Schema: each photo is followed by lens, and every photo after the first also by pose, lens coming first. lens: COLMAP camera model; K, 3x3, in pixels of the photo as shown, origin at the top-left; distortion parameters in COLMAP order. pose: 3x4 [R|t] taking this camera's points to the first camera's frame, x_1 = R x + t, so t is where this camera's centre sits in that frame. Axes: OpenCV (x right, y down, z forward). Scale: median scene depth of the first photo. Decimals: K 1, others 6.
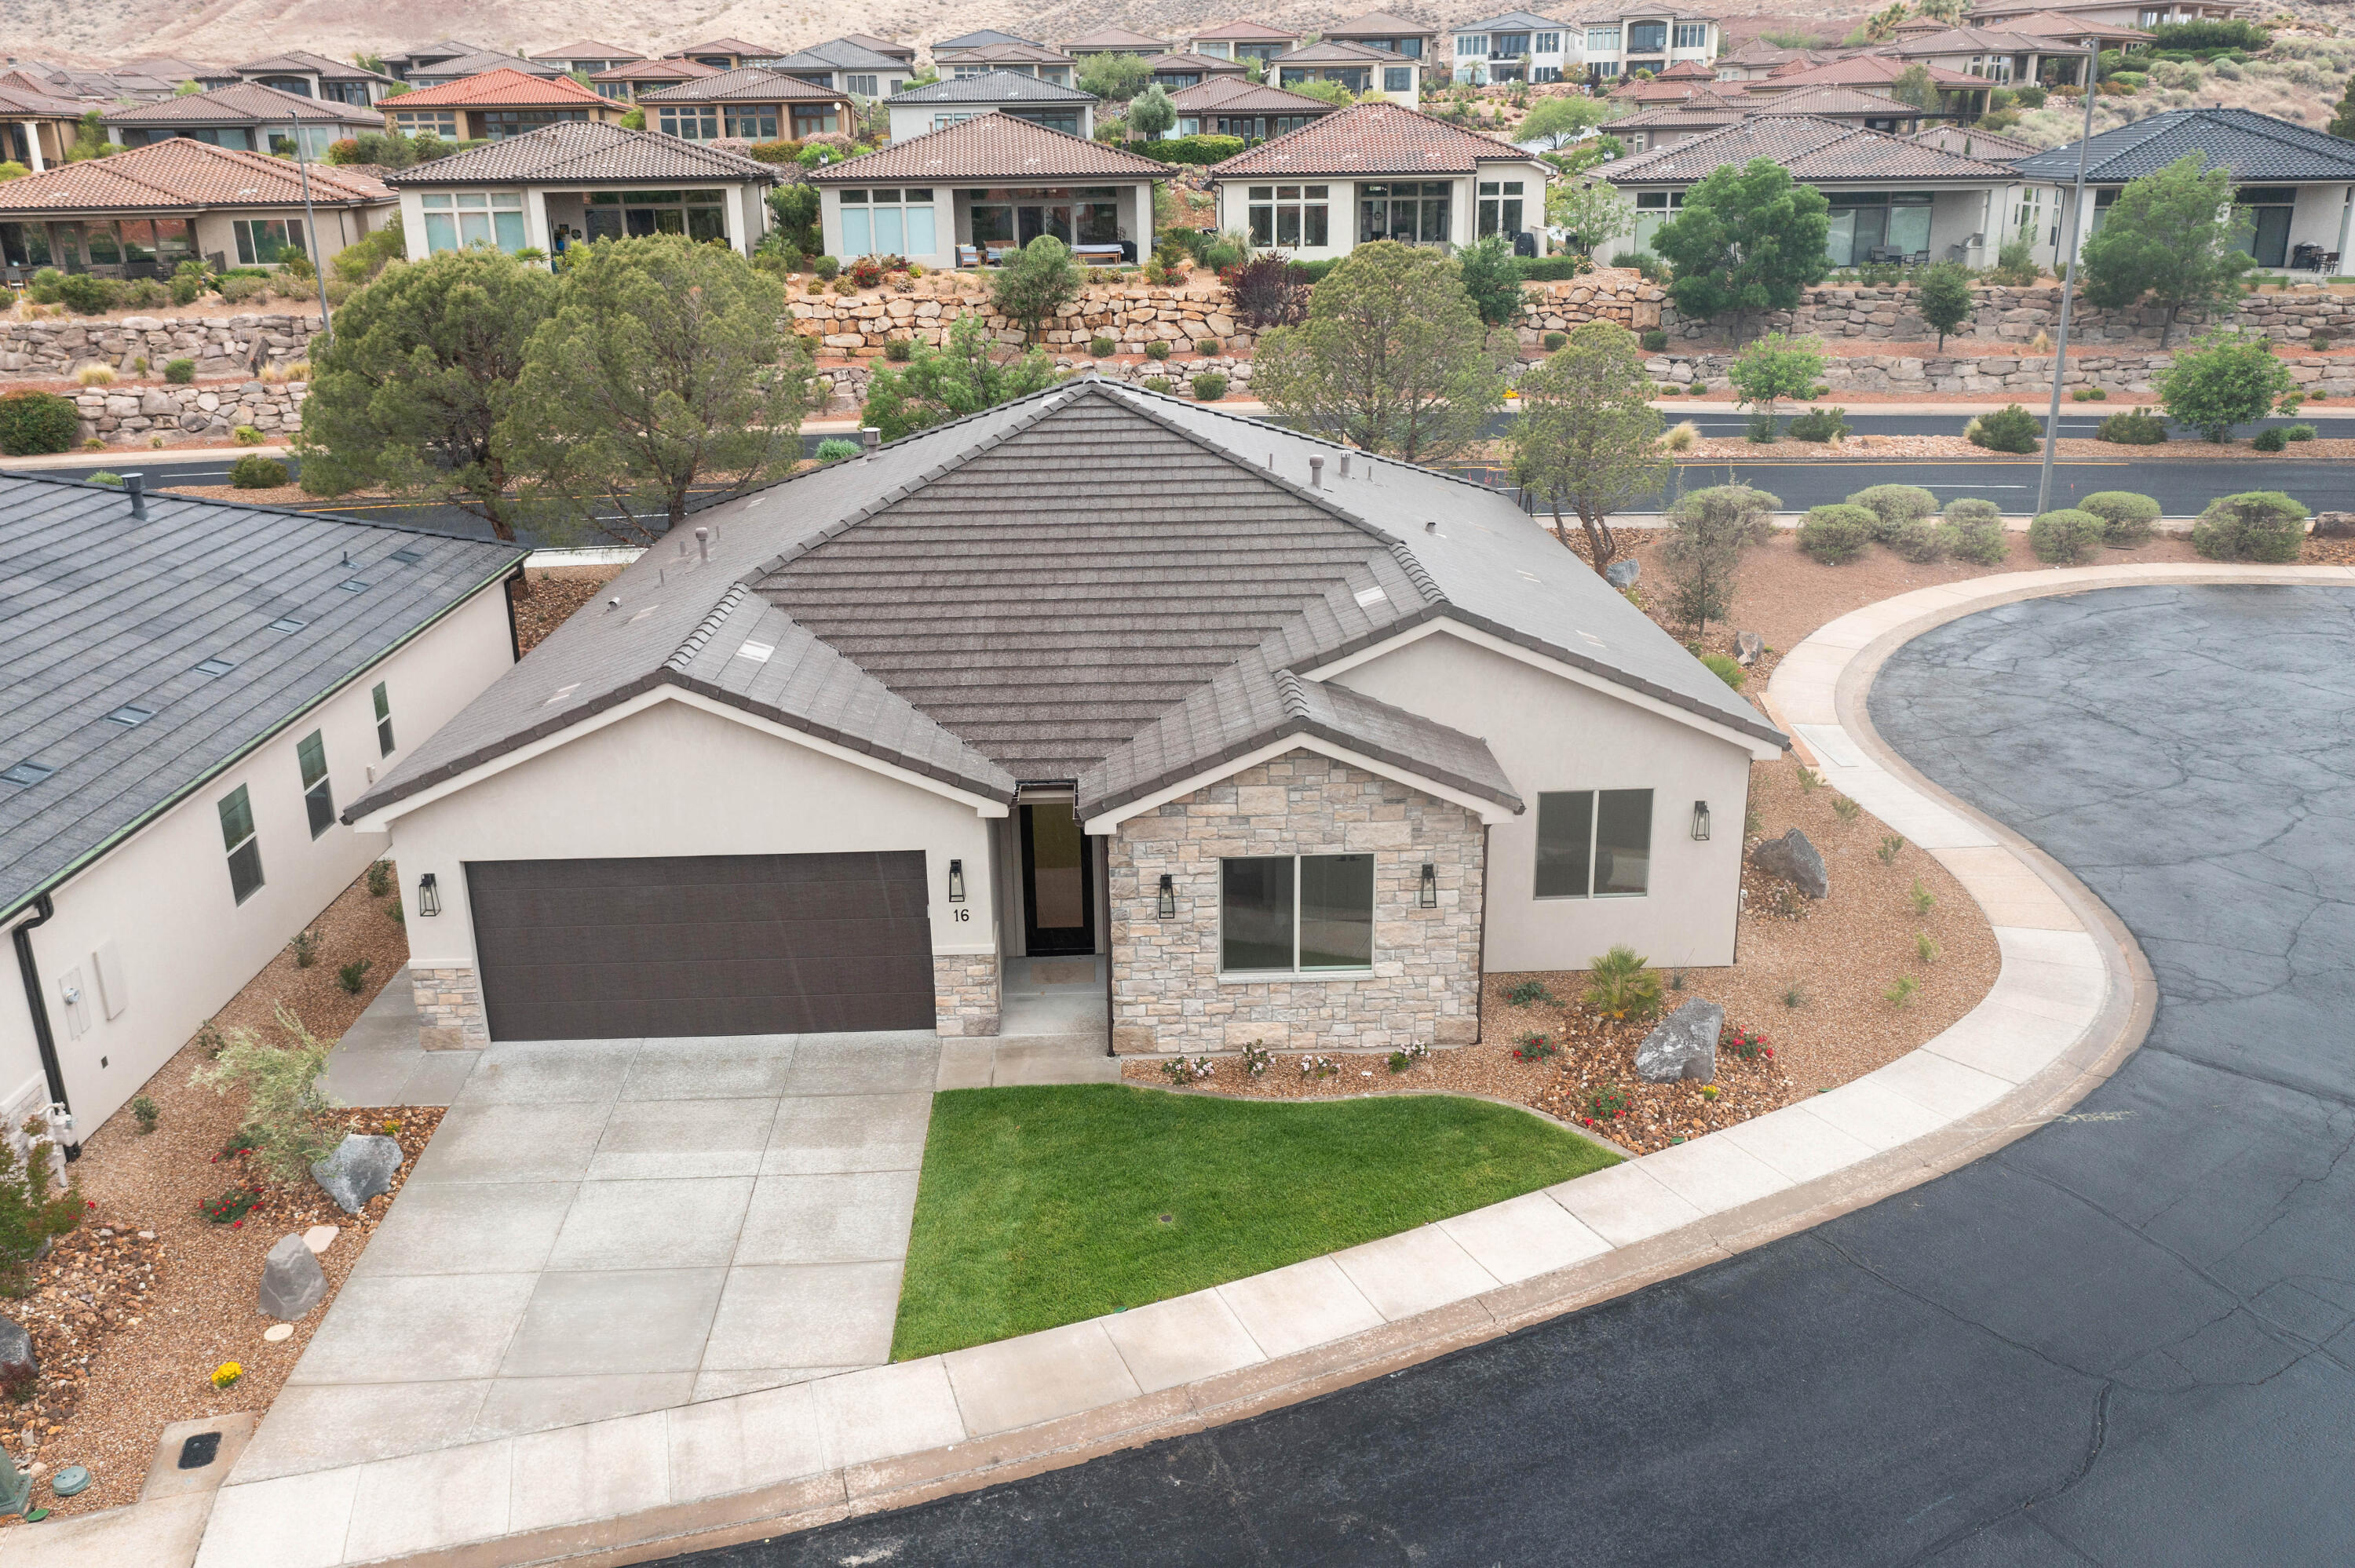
lens RADIAL K [[1854.6, 0, 1177.0], [0, 1854.6, 783.7], [0, 0, 1]] dist [-0.012216, 0.010140]
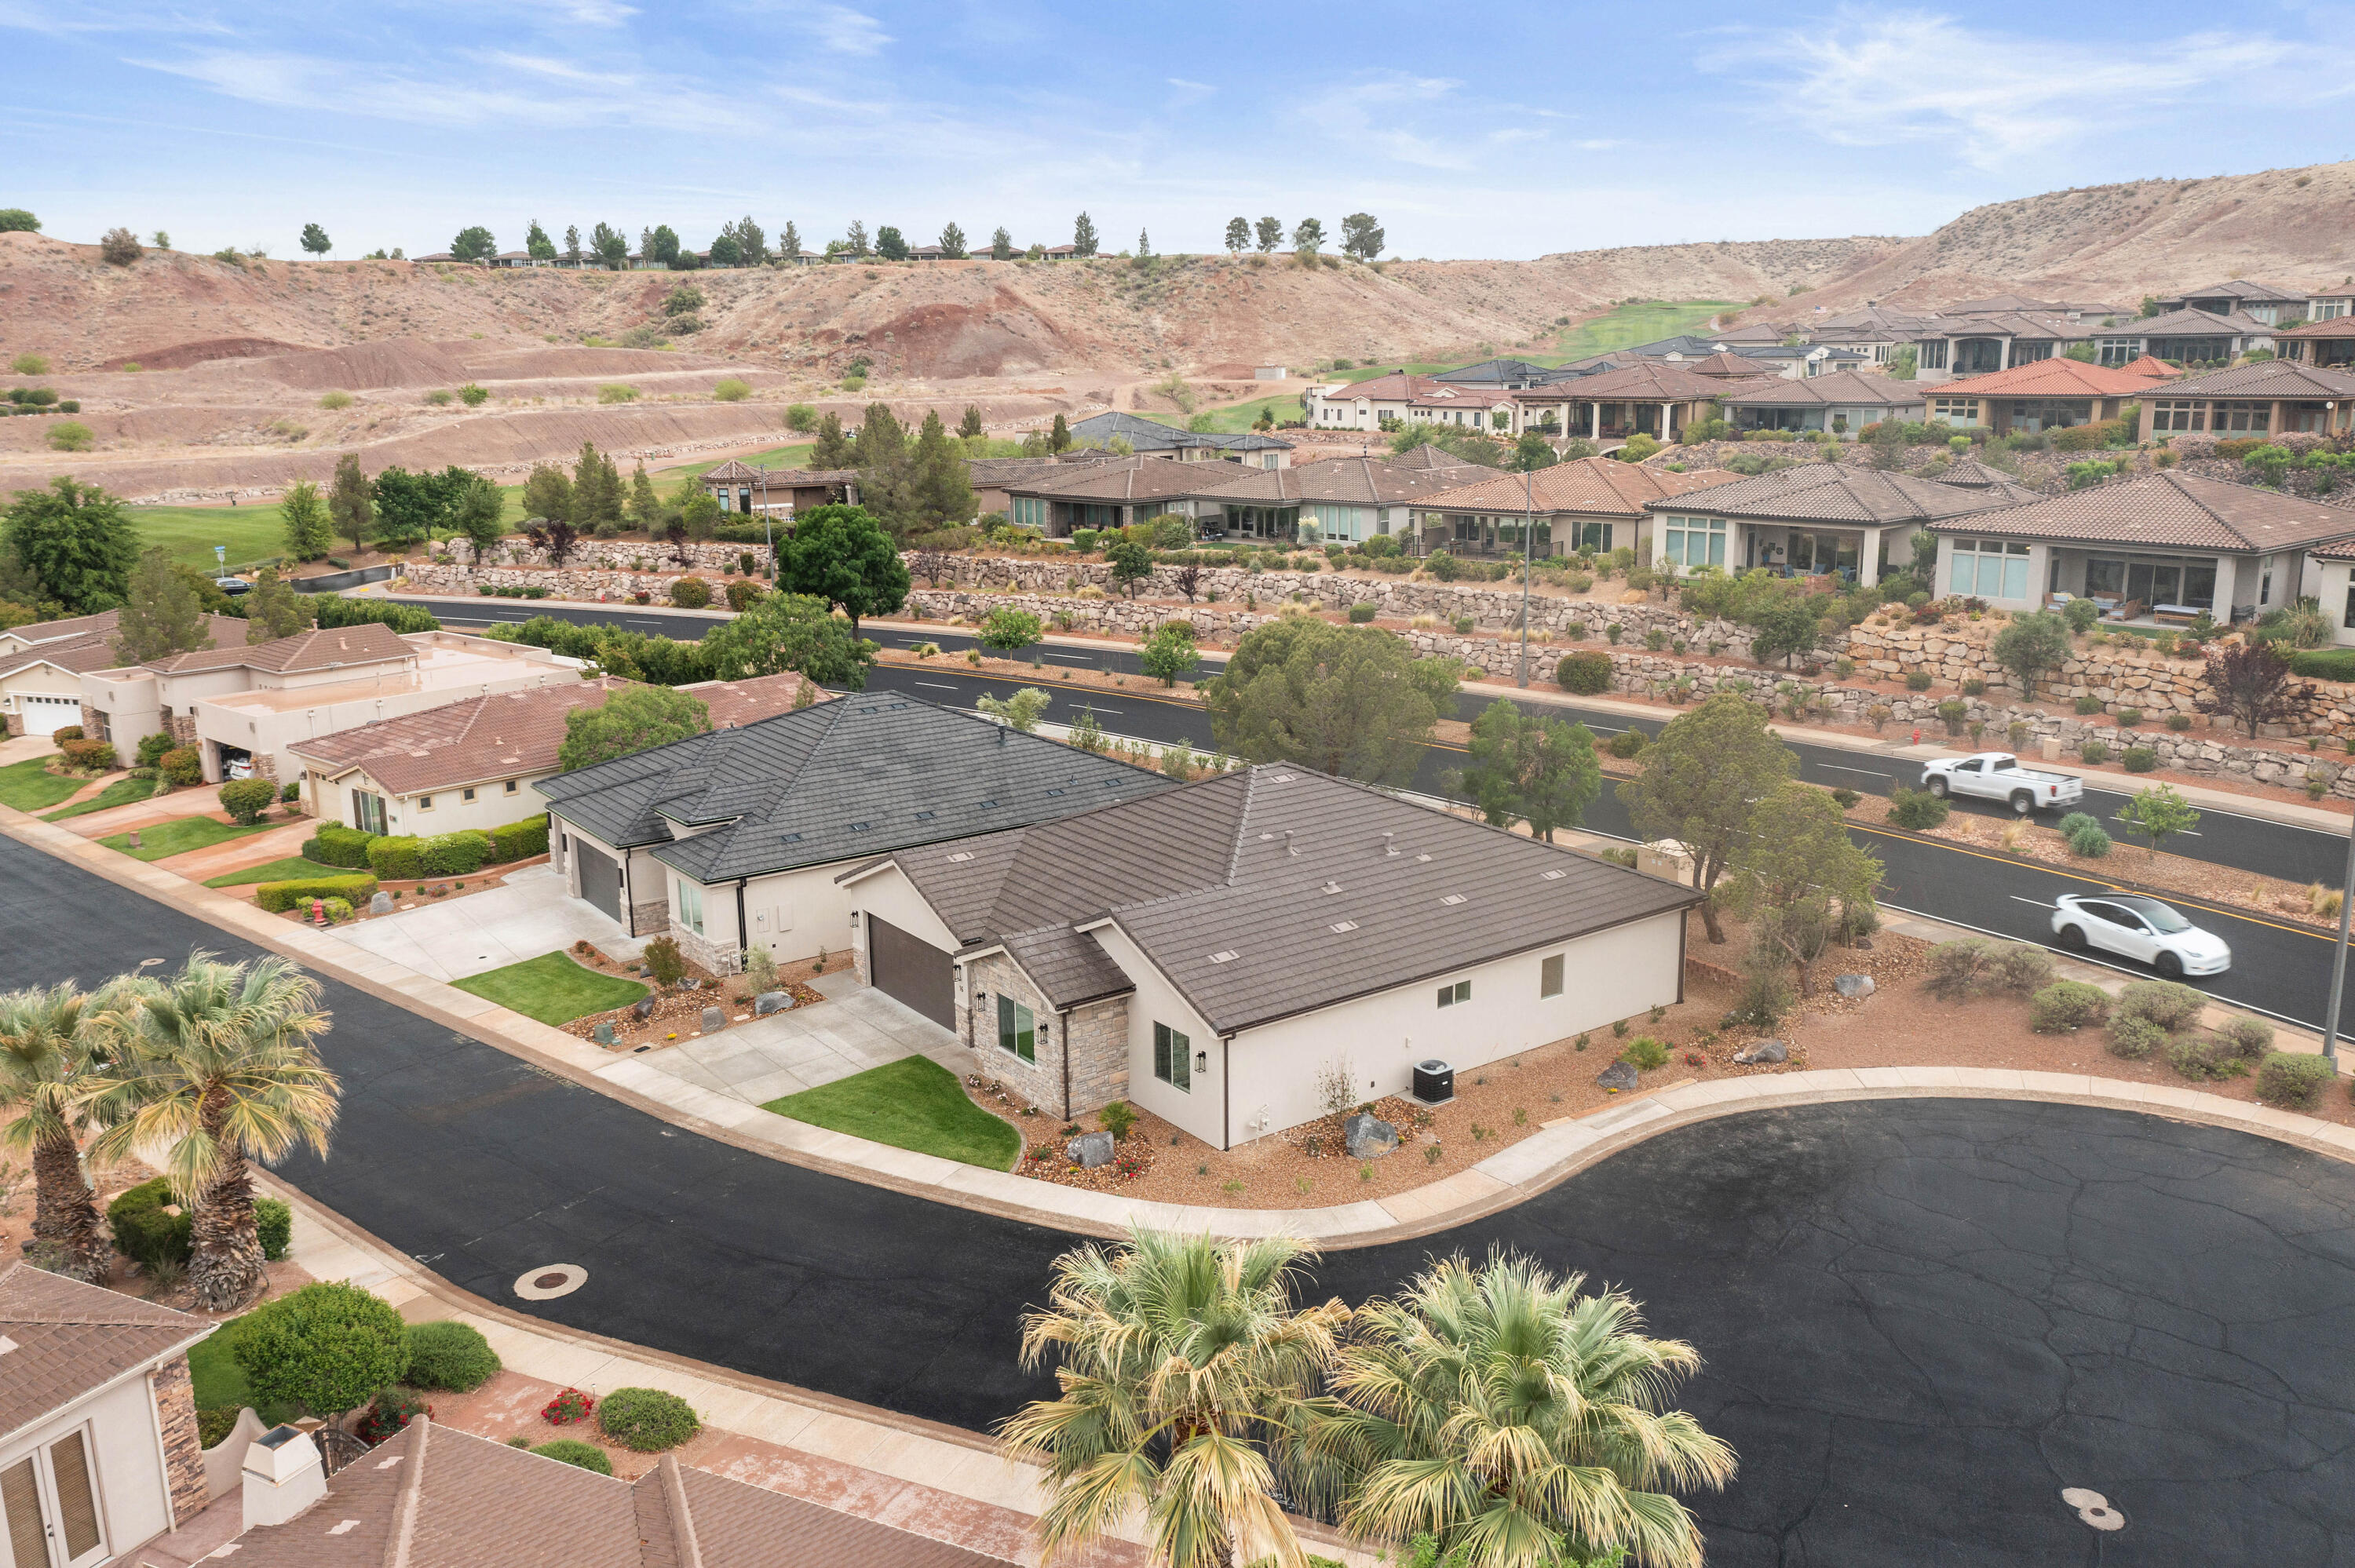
lens RADIAL K [[1854.6, 0, 1197.5], [0, 1854.6, 780.8], [0, 0, 1]] dist [-0.012216, 0.010140]
pose [[0.562656, 0.193013, -0.803843, 0.714746], [-0.260735, 0.964166, 0.049006, -0.141813], [0.784497, 0.182016, 0.592819, -0.067054]]
